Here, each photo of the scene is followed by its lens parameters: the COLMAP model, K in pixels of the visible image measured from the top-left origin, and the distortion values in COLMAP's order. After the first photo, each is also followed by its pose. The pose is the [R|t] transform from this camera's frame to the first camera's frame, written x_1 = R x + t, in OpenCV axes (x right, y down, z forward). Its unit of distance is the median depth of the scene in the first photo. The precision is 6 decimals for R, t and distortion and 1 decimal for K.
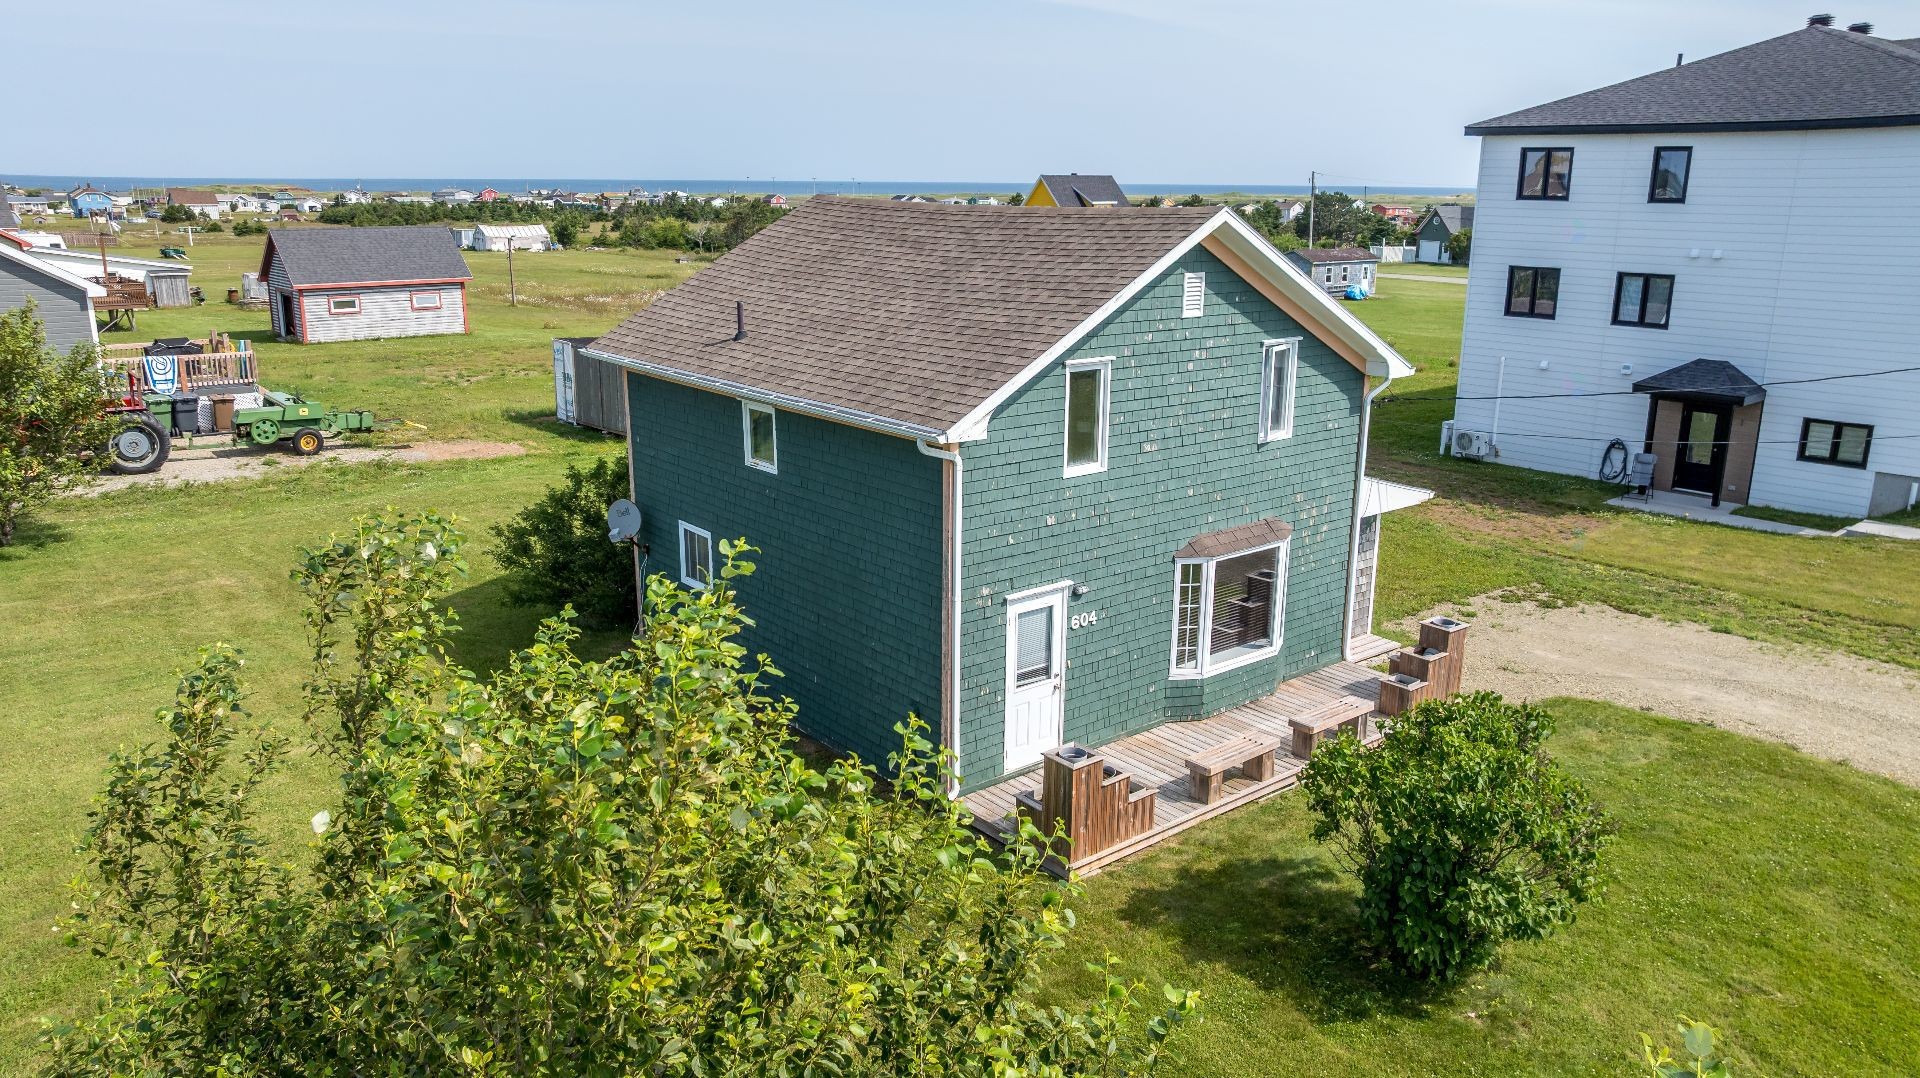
lens RADIAL K [[1356.1, 0, 955.3], [0, 1356.1, 525.5], [0, 0, 1]] dist [-0.023002, 0.010327]
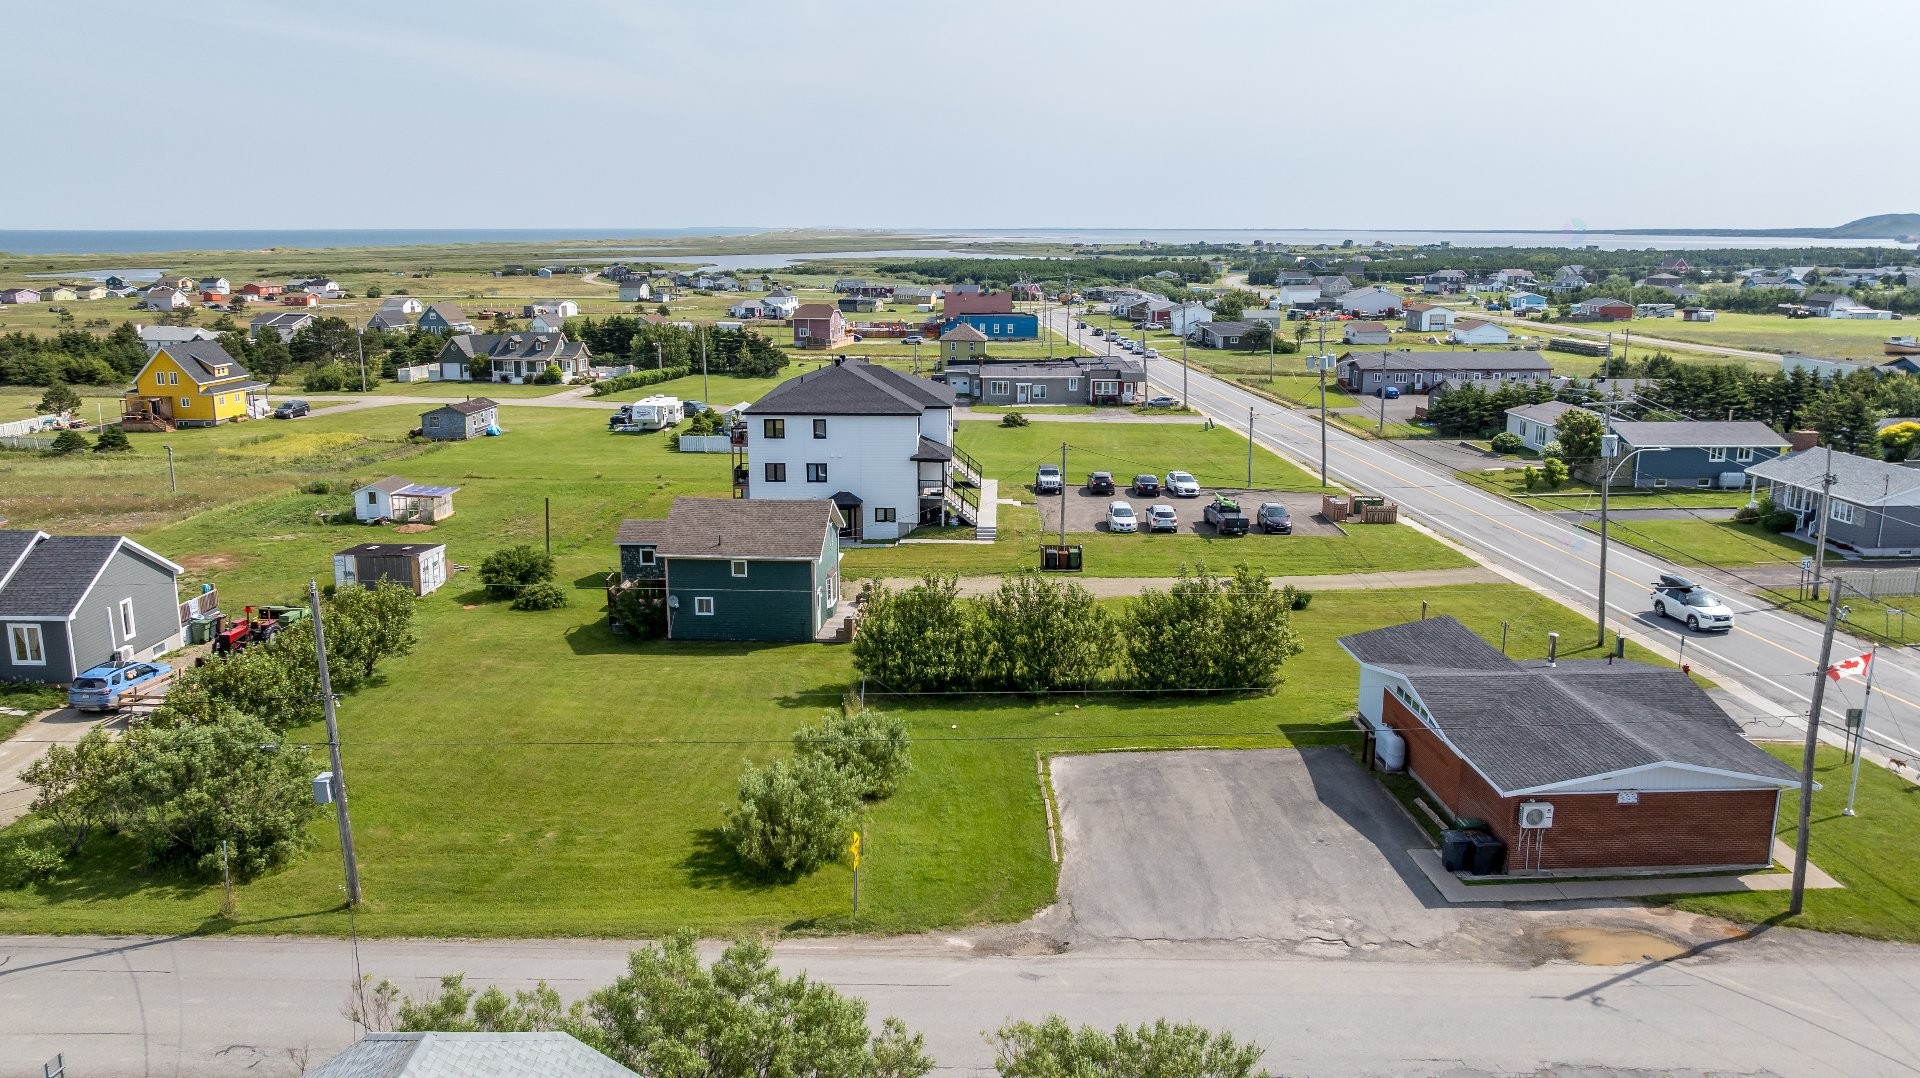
lens RADIAL K [[1427.7, 0, 955.6], [0, 1427.7, 515.5], [0, 0, 1]] dist [-0.016745, -0.005193]
pose [[0.693436, -0.151430, 0.704426, -1.484504], [0.183326, 0.982571, 0.030756, -0.129745], [-0.696806, 0.107813, 0.709111, -1.371150]]
